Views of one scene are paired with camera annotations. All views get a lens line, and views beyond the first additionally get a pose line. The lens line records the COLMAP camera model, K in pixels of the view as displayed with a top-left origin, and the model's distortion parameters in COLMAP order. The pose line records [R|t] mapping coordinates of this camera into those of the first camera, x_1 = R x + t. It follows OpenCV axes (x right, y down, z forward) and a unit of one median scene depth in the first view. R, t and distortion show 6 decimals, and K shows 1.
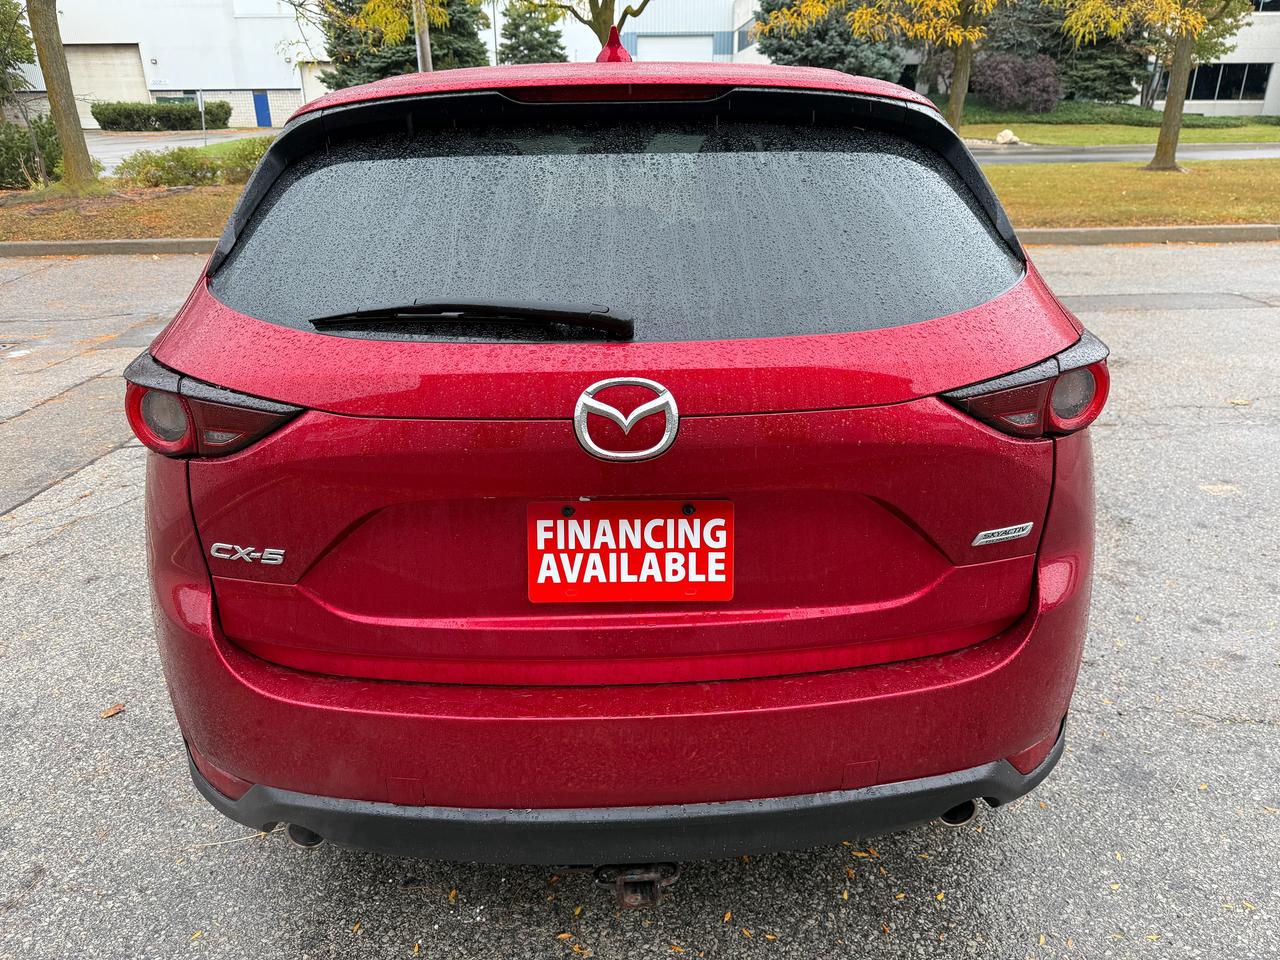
lens RADIAL K [[926.0, 0, 642.7], [0, 926.0, 479.4], [0, 0, 1]] dist [0.016827, -0.018100]
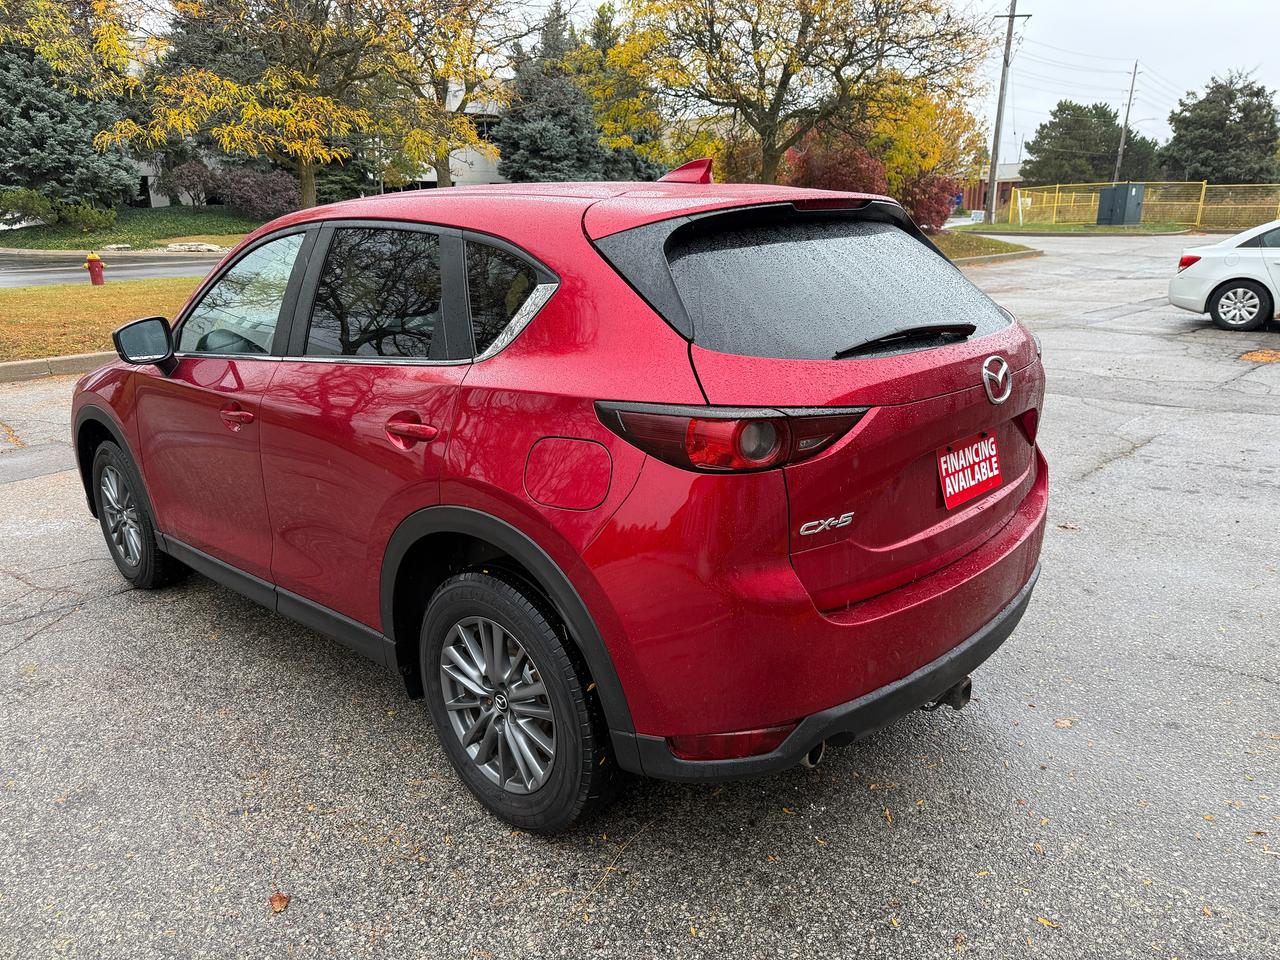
lens RADIAL K [[926.0, 0, 635.9], [0, 926.0, 478.0], [0, 0, 1]] dist [0.016827, -0.018100]
pose [[0.712953, -0.198277, 0.672595, -0.623098], [0.269614, 0.962967, -0.001914, -0.024462], [-0.647307, 0.182706, 0.740008, 0.061611]]
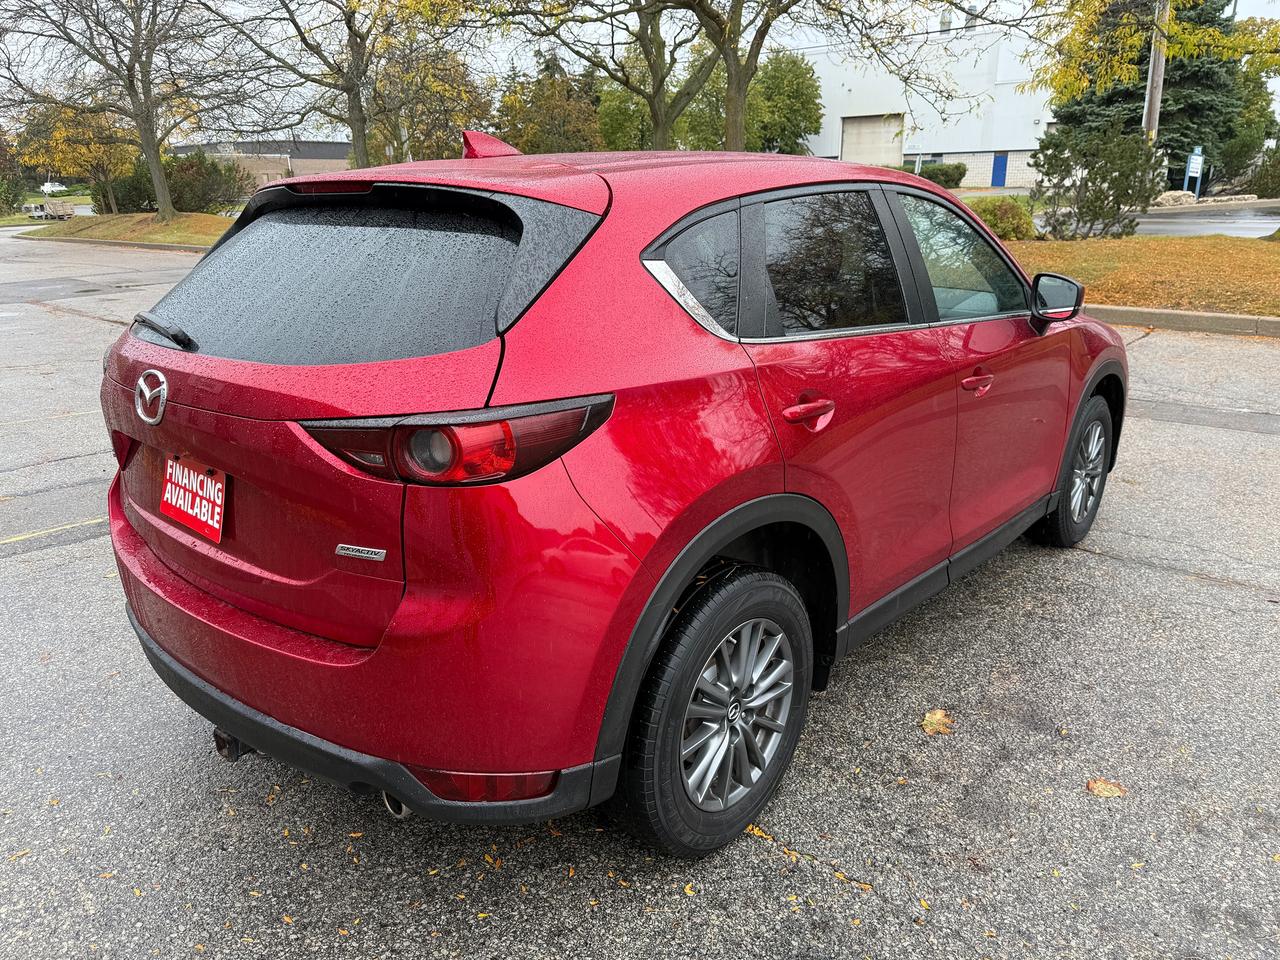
lens RADIAL K [[926.0, 0, 646.2], [0, 926.0, 484.5], [0, 0, 1]] dist [0.016827, -0.018100]
pose [[0.733023, 0.209013, -0.647295, 0.581712], [-0.241820, 0.969528, 0.039216, -0.066455], [0.635768, 0.127783, 0.761230, 0.131667]]
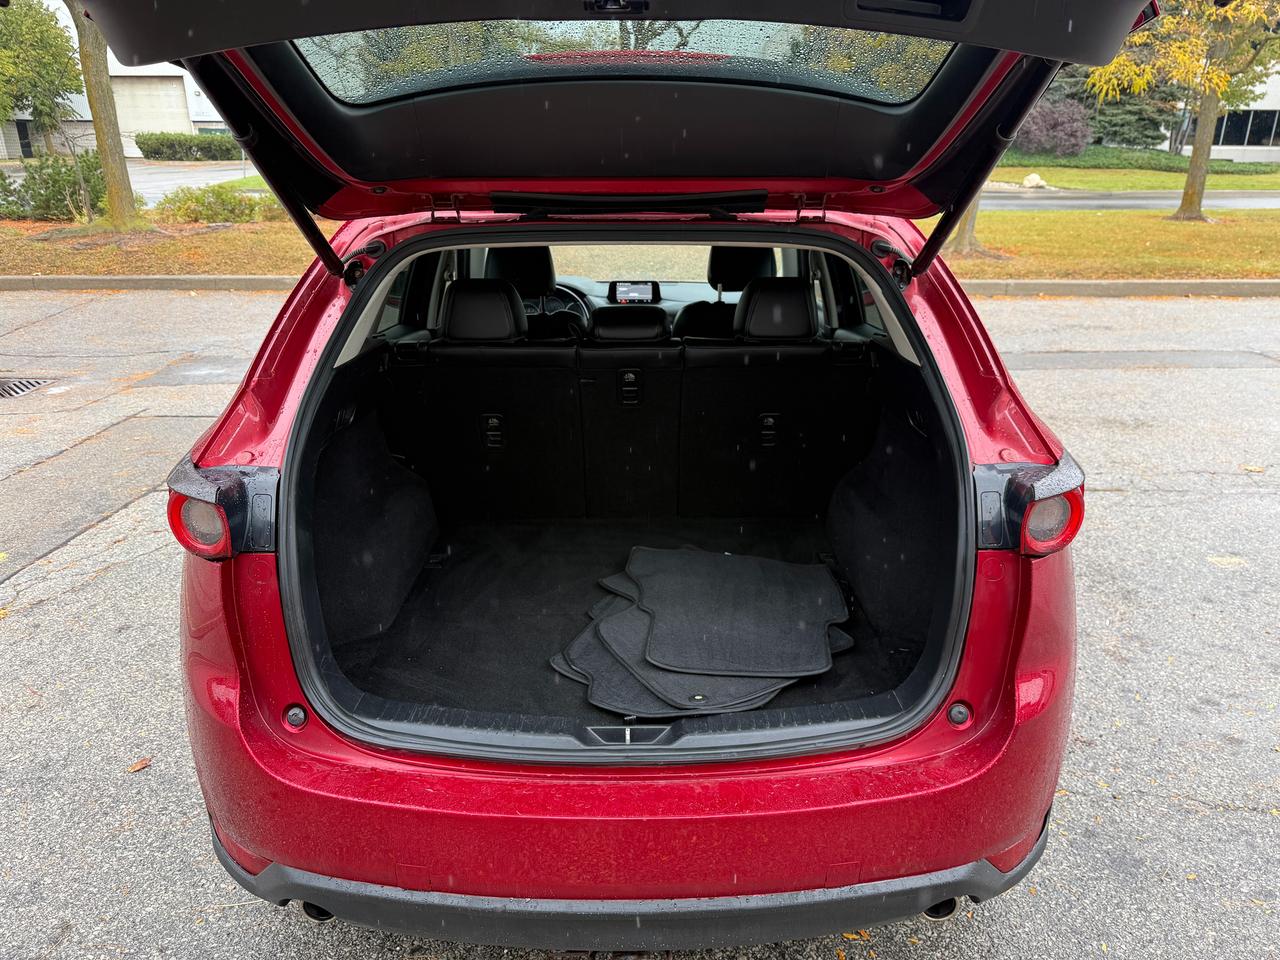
lens RADIAL K [[926.0, 0, 646.1], [0, 926.0, 480.6], [0, 0, 1]] dist [0.016827, -0.018100]
pose [[0.999524, 0.022241, -0.021385, 0.010106], [-0.022872, 0.999296, -0.029730, -0.039231], [0.020709, 0.030205, 0.999329, -0.030288]]
